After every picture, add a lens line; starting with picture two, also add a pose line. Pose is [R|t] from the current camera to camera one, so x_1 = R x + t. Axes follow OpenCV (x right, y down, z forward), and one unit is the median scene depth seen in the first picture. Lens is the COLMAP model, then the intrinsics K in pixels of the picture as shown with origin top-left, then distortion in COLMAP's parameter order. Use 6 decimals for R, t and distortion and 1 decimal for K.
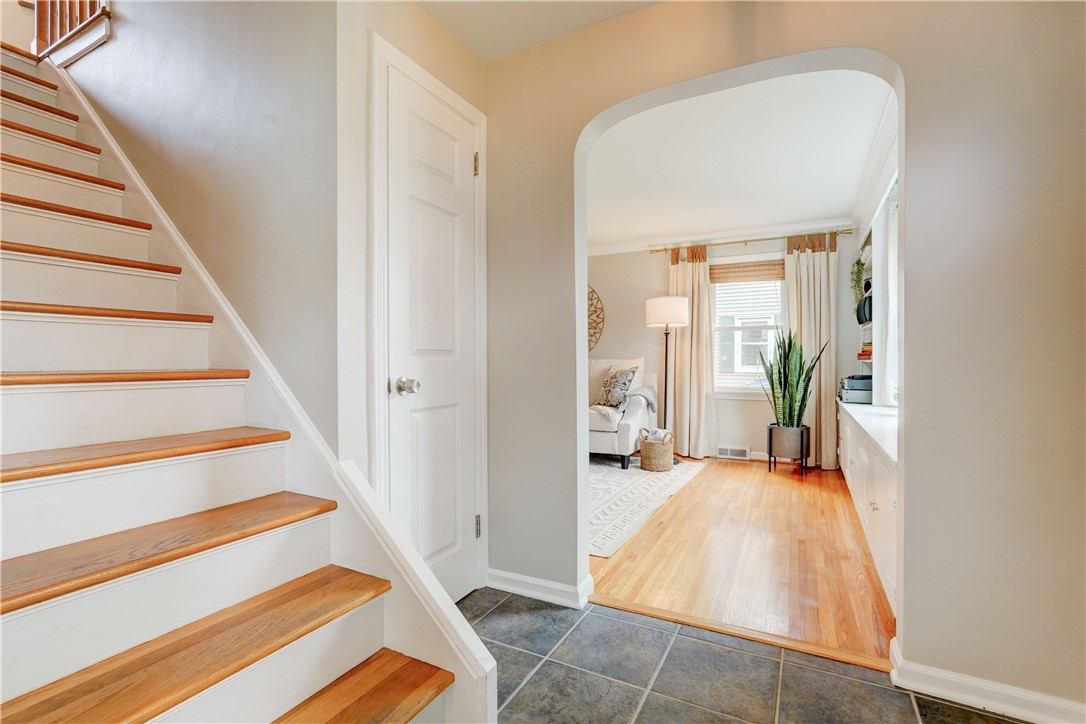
lens RADIAL K [[494.1, 0, 560.1], [0, 494.1, 360.1], [0, 0, 1]] dist [-0.012537, 0.008516]
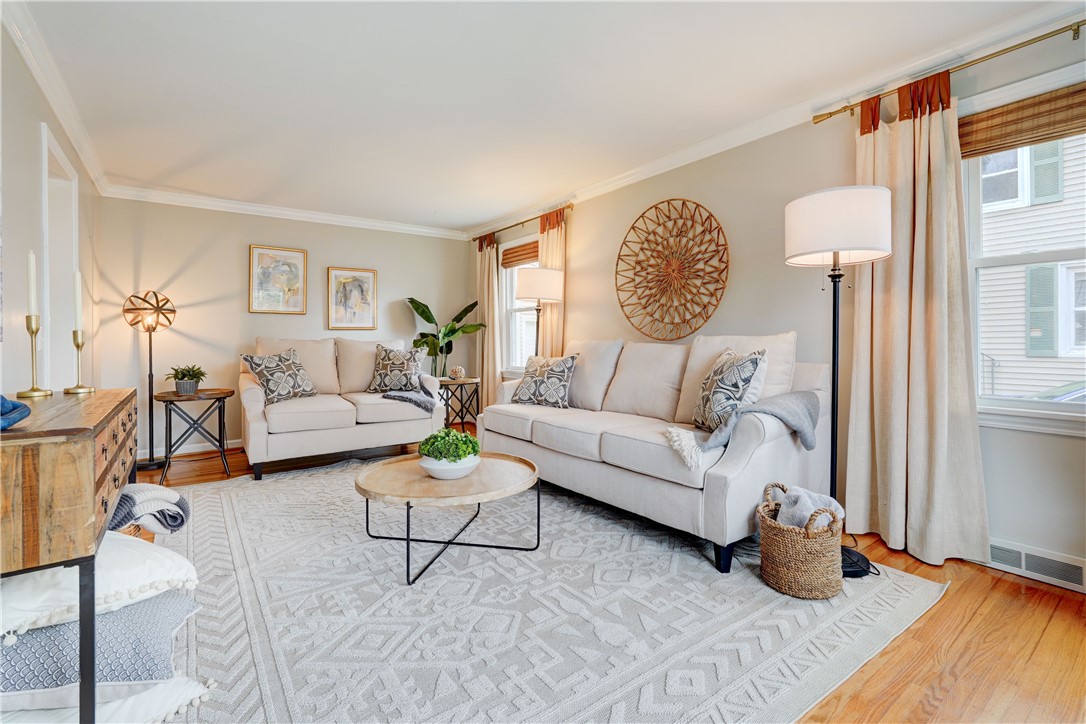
lens RADIAL K [[494.1, 0, 565.2], [0, 494.1, 338.1], [0, 0, 1]] dist [-0.012537, 0.008516]
pose [[0.898210, -0.008495, -0.439484, 0.290416], [0.006521, 0.999961, -0.006001, 0.004796], [0.439518, 0.002524, 0.898230, 0.742461]]
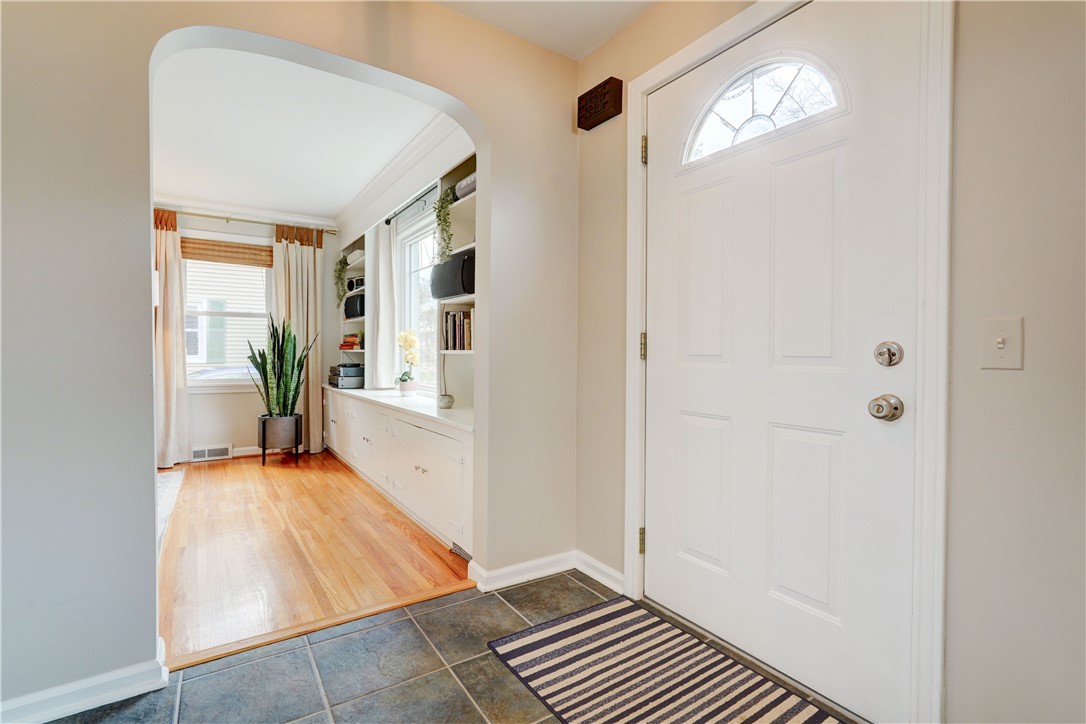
lens RADIAL K [[494.1, 0, 522.3], [0, 494.1, 354.9], [0, 0, 1]] dist [-0.012537, 0.008516]
pose [[0.514665, -0.003761, 0.857383, -0.191812], [-0.006332, 0.999946, 0.008188, -0.000448], [-0.857368, -0.009643, 0.514614, 0.100977]]
